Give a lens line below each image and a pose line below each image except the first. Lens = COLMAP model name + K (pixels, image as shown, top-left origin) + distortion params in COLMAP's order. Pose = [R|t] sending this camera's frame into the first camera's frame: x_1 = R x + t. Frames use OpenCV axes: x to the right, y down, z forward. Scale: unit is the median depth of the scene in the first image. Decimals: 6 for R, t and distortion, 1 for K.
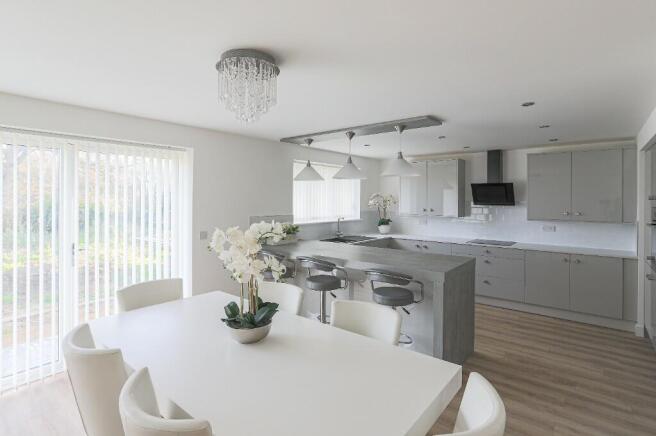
lens RADIAL K [[336.0, 0, 326.3], [0, 336.0, 196.4], [0, 0, 1]] dist [-0.046477, 0.020469]
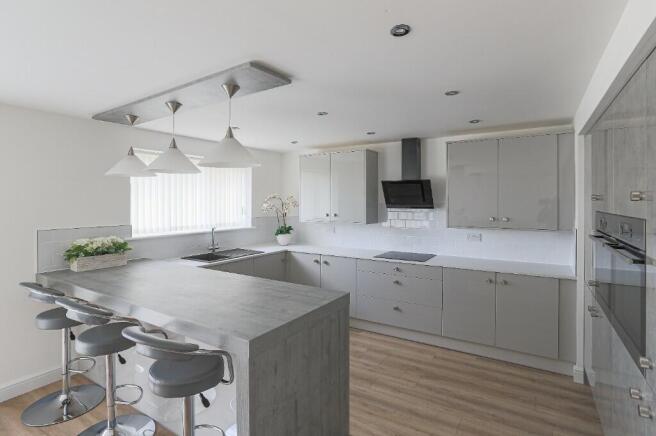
lens RADIAL K [[336.0, 0, 329.7], [0, 336.0, 199.0], [0, 0, 1]] dist [-0.046477, 0.020469]
pose [[0.992076, -0.007410, 0.125422, 0.235976], [0.007103, 0.999971, 0.002896, 0.000791], [-0.125440, -0.001982, 0.992099, 0.256988]]
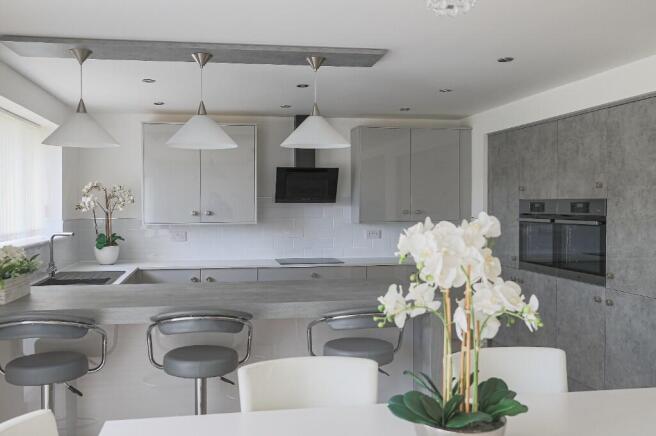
lens RADIAL K [[625.1, 0, 326.0], [0, 625.1, 224.8], [0, 0, 1]] dist [-0.018718, 0.000000]
pose [[0.644765, -0.034570, 0.763599, -0.413324], [0.001469, 0.999031, 0.043988, 0.017263], [-0.764380, -0.027240, 0.644191, 0.218329]]
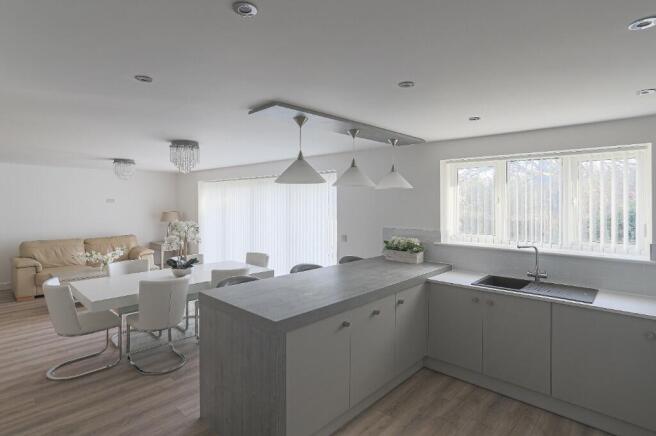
lens RADIAL K [[336.0, 0, 319.6], [0, 336.0, 198.8], [0, 0, 1]] dist [-0.046477, 0.020469]
pose [[-0.083019, -0.016392, -0.996413, 0.709813], [0.003634, 0.999853, -0.016752, -0.008838], [0.996541, -0.005011, -0.082947, 0.788195]]
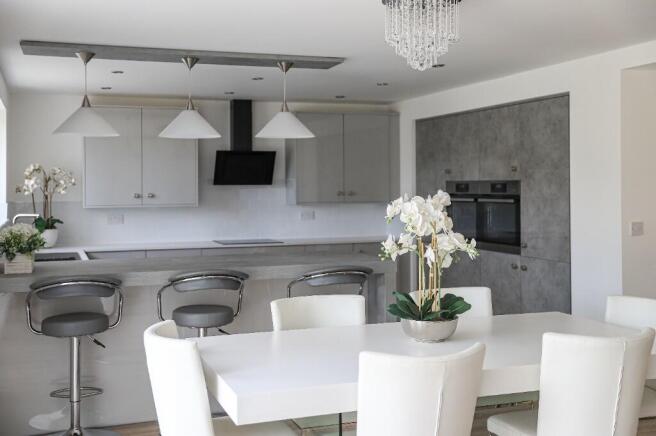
lens RADIAL K [[769.5, 0, 326.1], [0, 769.5, 193.2], [0, 0, 1]] dist [0.019999, 0.000000]
pose [[0.509380, -0.019047, 0.860331, -0.758946], [0.003967, 0.999796, 0.019786, 0.014618], [-0.860532, -0.006666, 0.509352, 0.105806]]
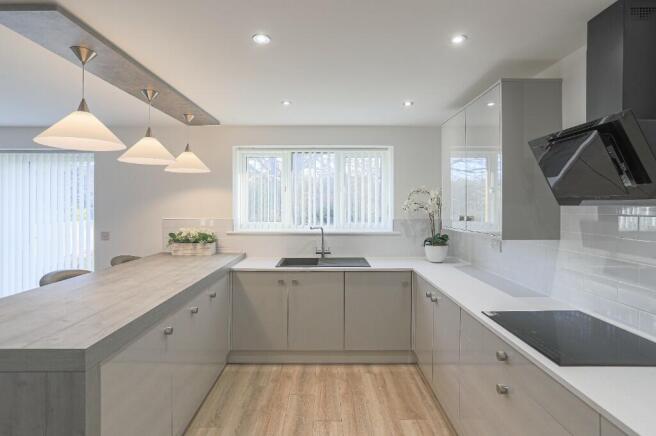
lens RADIAL K [[336.0, 0, 325.3], [0, 336.0, 209.1], [0, 0, 1]] dist [-0.046477, 0.020469]
pose [[0.635748, 0.001758, -0.771894, 0.614332], [0.007835, 0.999931, 0.008731, 0.027263], [0.771857, -0.011598, 0.635691, 0.688065]]
